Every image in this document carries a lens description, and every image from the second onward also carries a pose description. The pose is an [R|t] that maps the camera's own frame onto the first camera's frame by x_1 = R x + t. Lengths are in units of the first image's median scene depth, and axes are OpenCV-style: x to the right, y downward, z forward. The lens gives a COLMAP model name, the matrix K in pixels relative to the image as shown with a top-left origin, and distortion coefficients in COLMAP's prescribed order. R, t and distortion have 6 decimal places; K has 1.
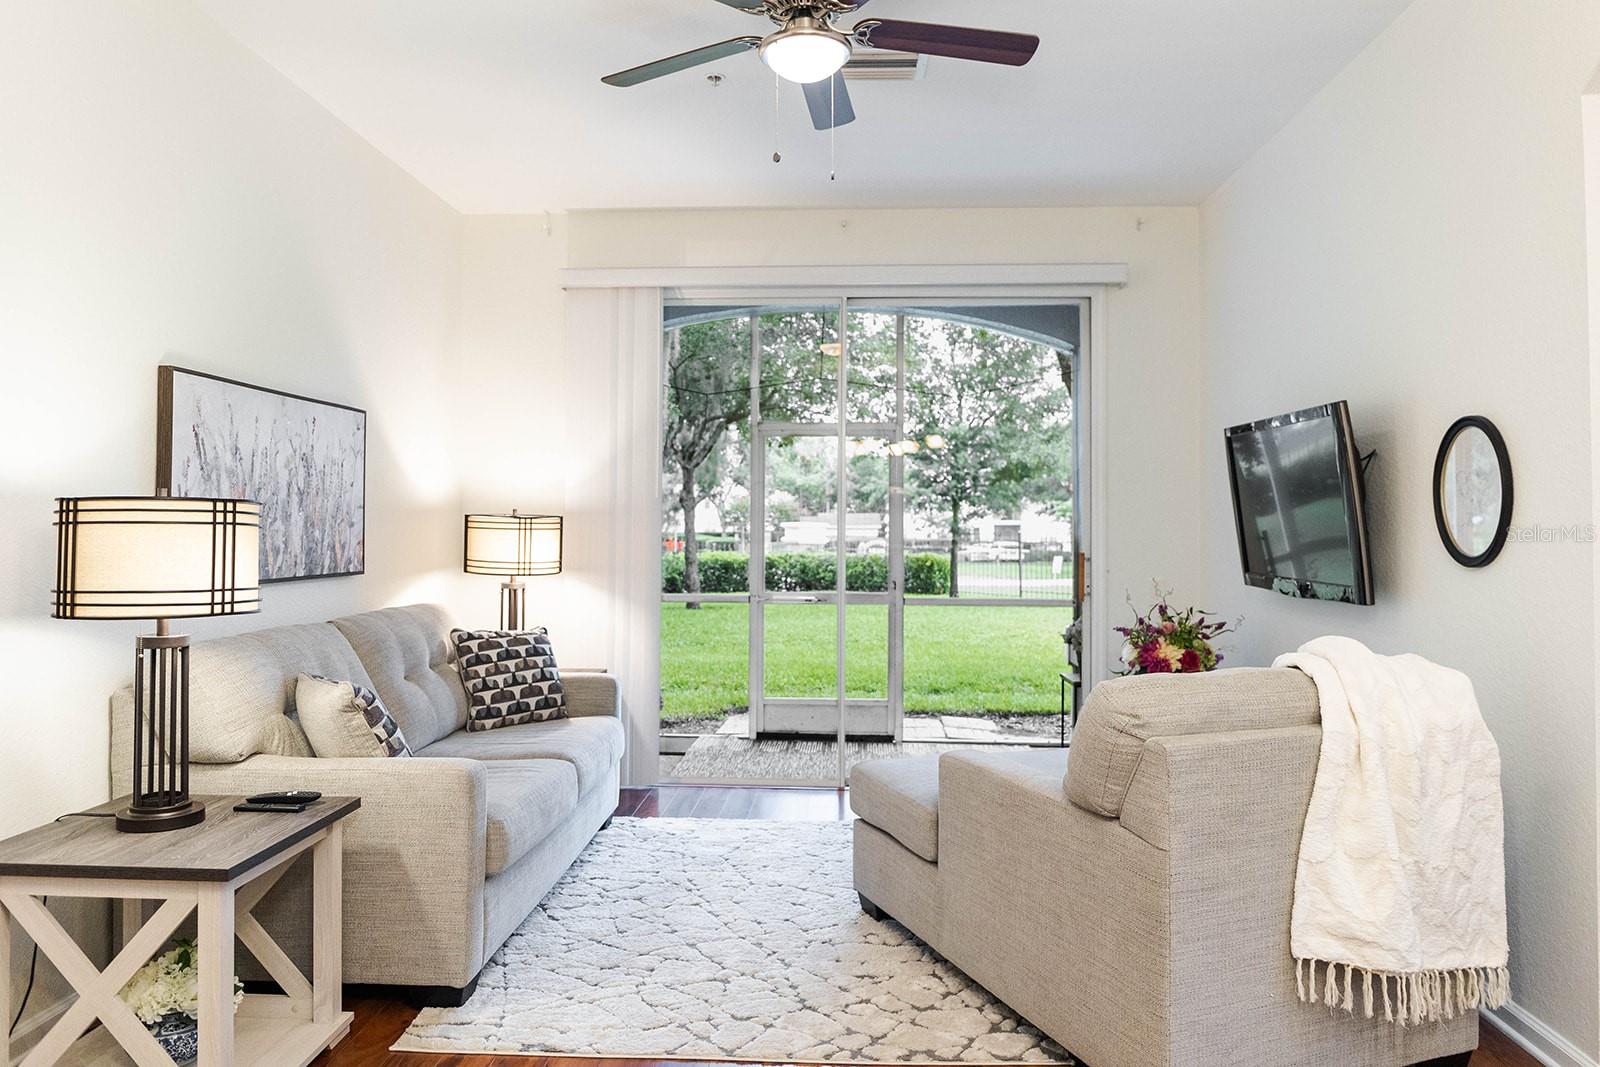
lens RADIAL K [[1110.7, 0, 791.4], [0, 1110.7, 496.8], [0, 0, 1]] dist [-0.020961, -0.007206]
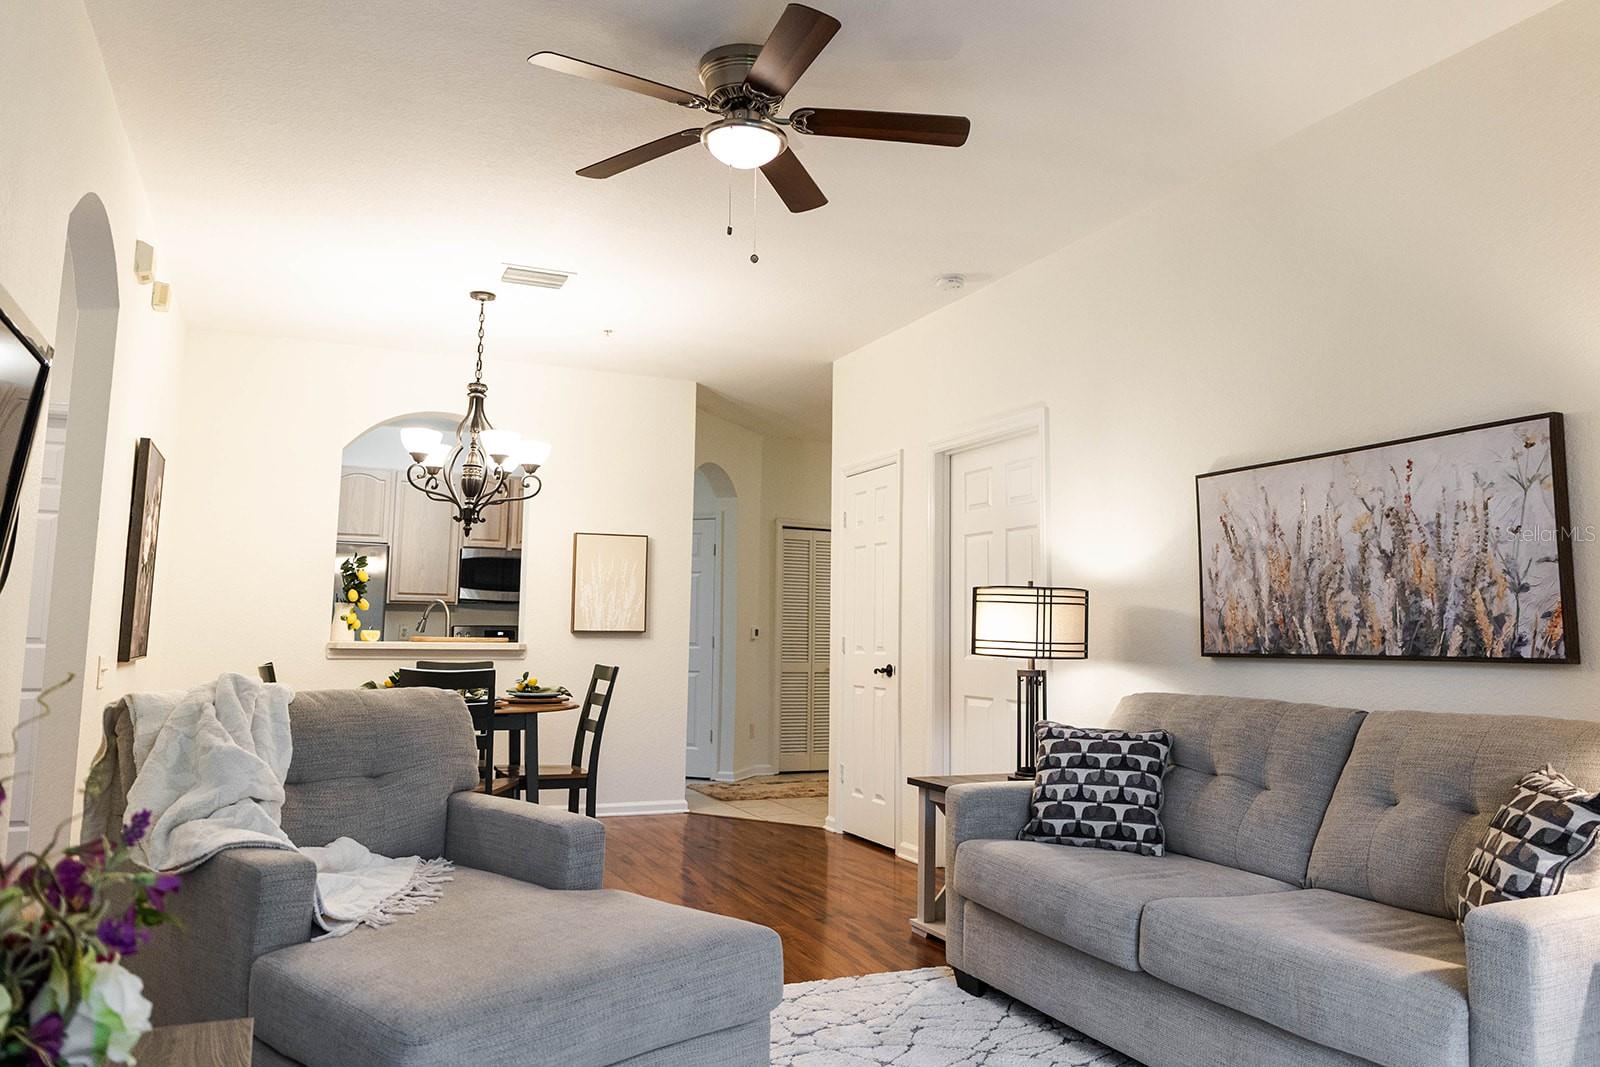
lens RADIAL K [[1111.7, 0, 790.7], [0, 1111.7, 502.5], [0, 0, 1]] dist [-0.007382, -0.024560]
pose [[-0.888562, -0.069796, -0.453417, 0.352071], [-0.002677, 0.989131, -0.147015, 0.082692], [0.458749, -0.129418, -0.879090, 1.561417]]
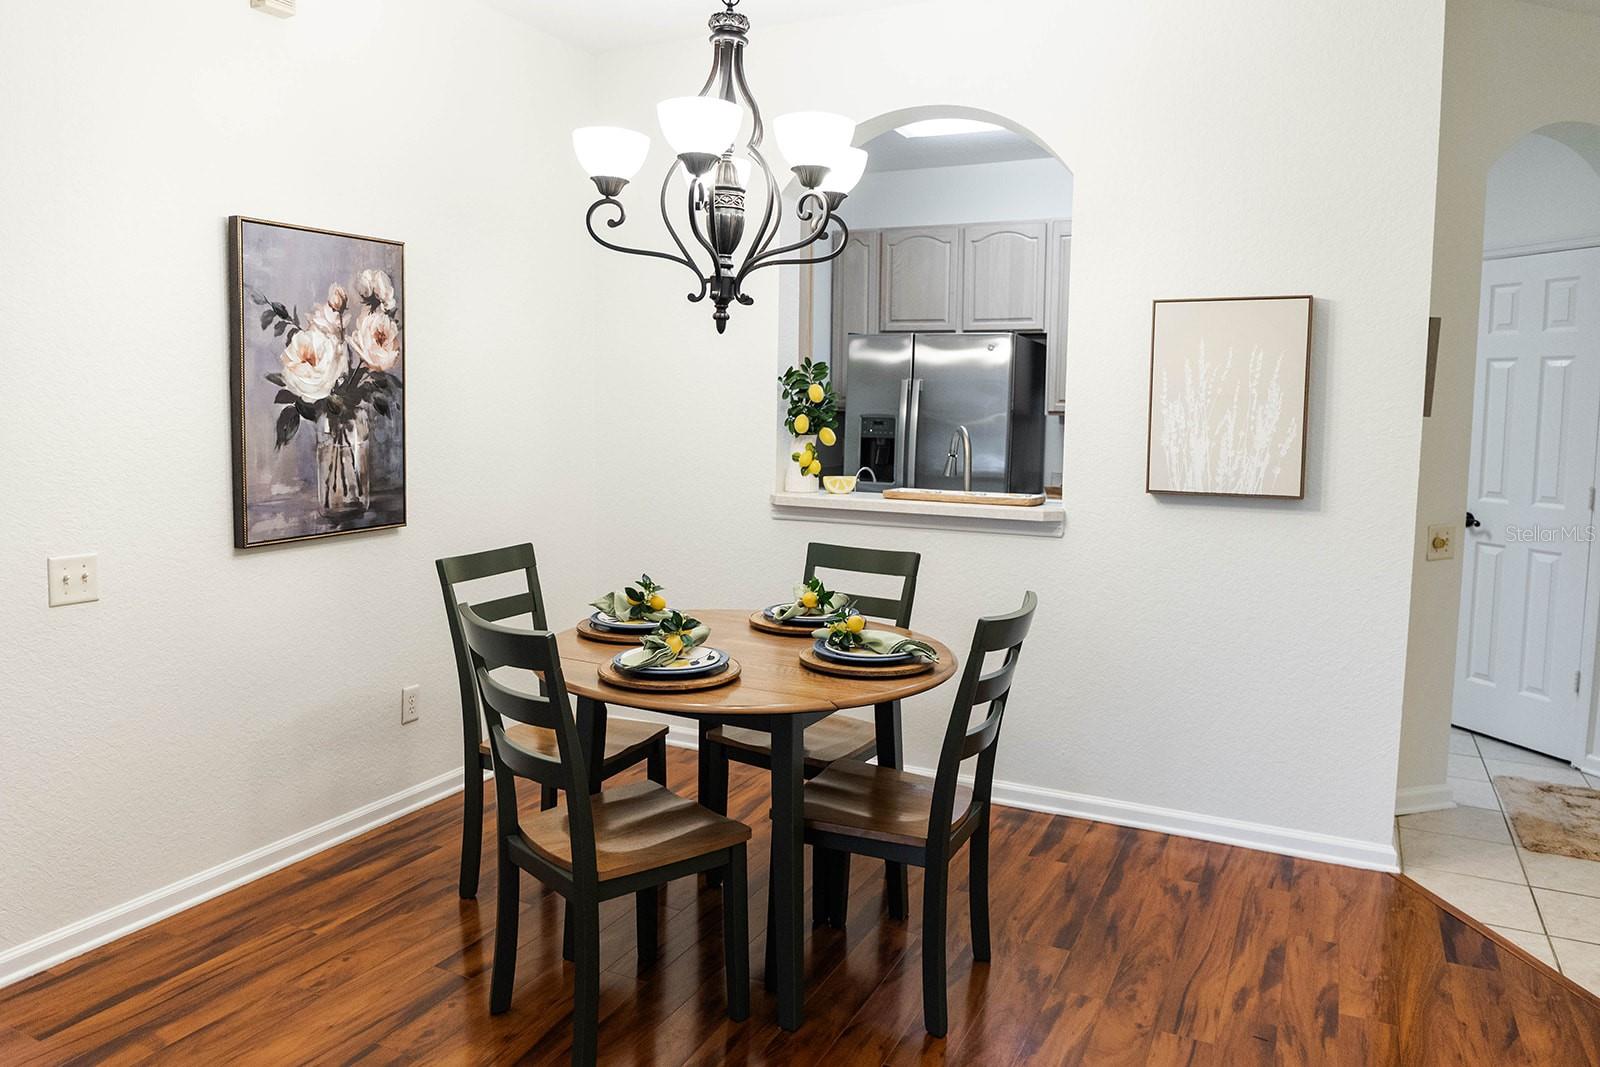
lens RADIAL K [[1110.7, 0, 791.4], [0, 1110.7, 496.8], [0, 0, 1]] dist [-0.020961, -0.007206]
pose [[-0.919777, -0.050665, 0.389157, -0.257905], [-0.027306, 0.997490, 0.065328, -0.023942], [-0.391490, 0.049461, -0.918852, 0.763796]]
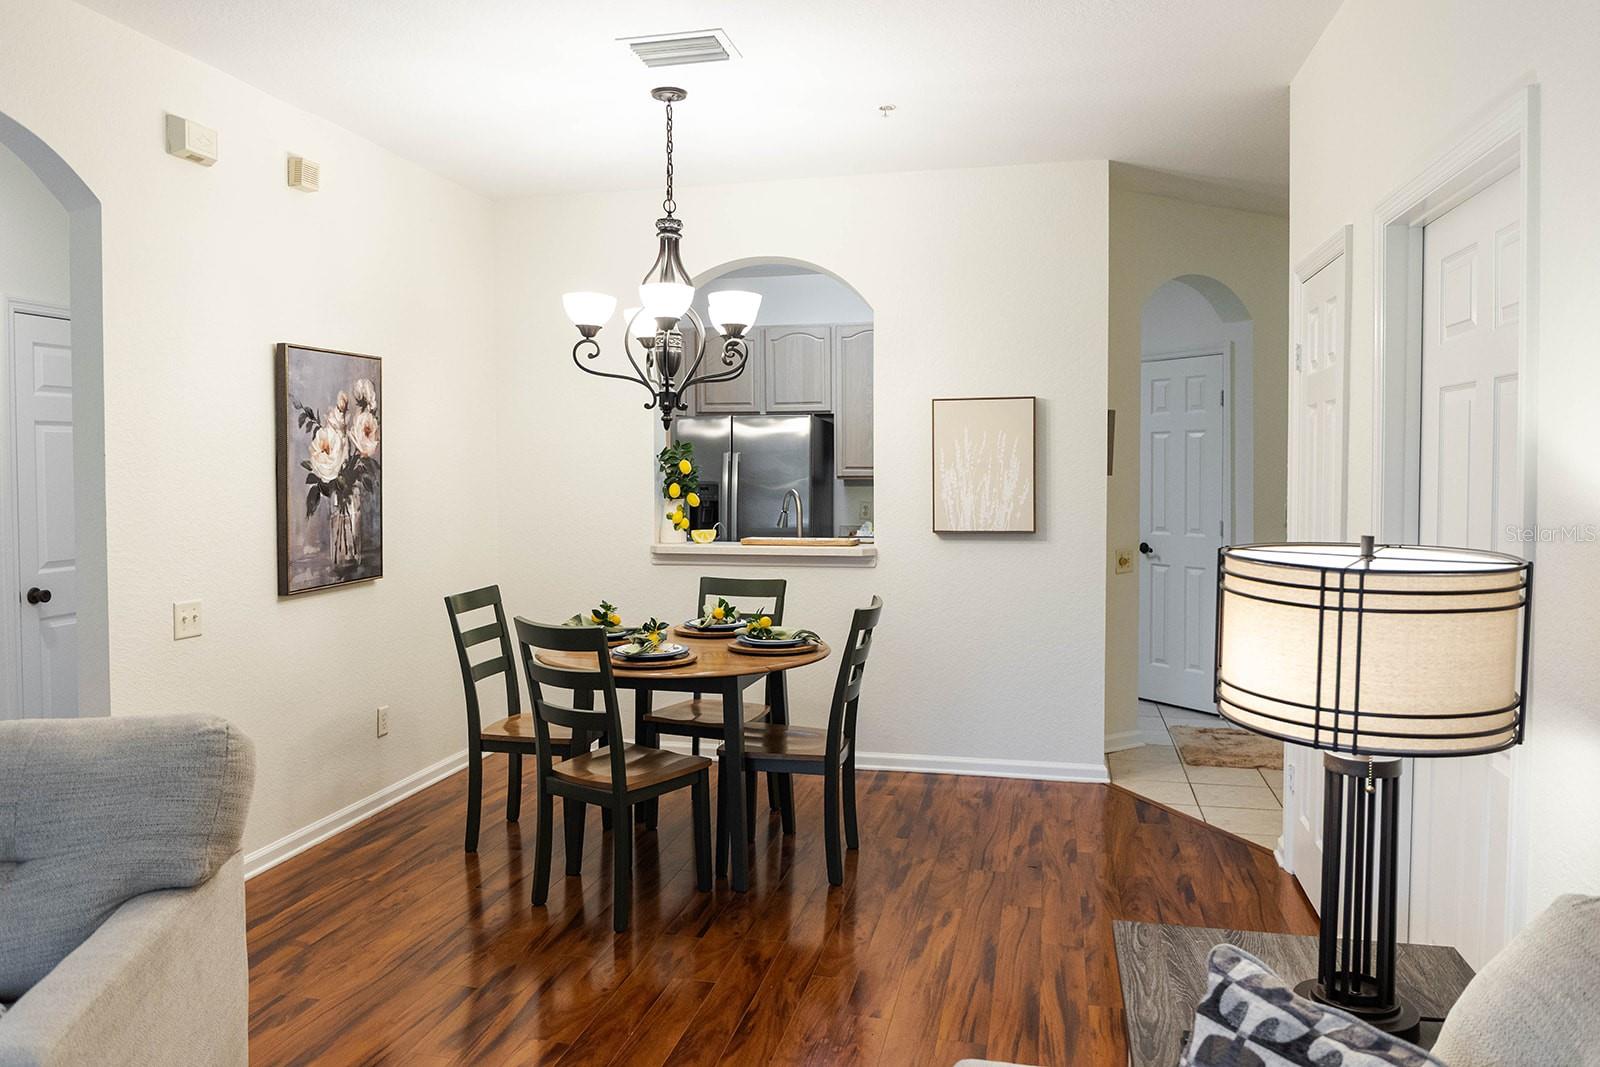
lens RADIAL K [[1131.8, 0, 786.6], [0, 1131.8, 500.7], [0, 0, 1]] dist [-0.008970, -0.006662]
pose [[-0.985290, -0.004548, 0.170828, -0.228082], [-0.003431, 0.999971, 0.006830, -0.021760], [-0.170854, 0.006144, -0.985277, 1.164459]]
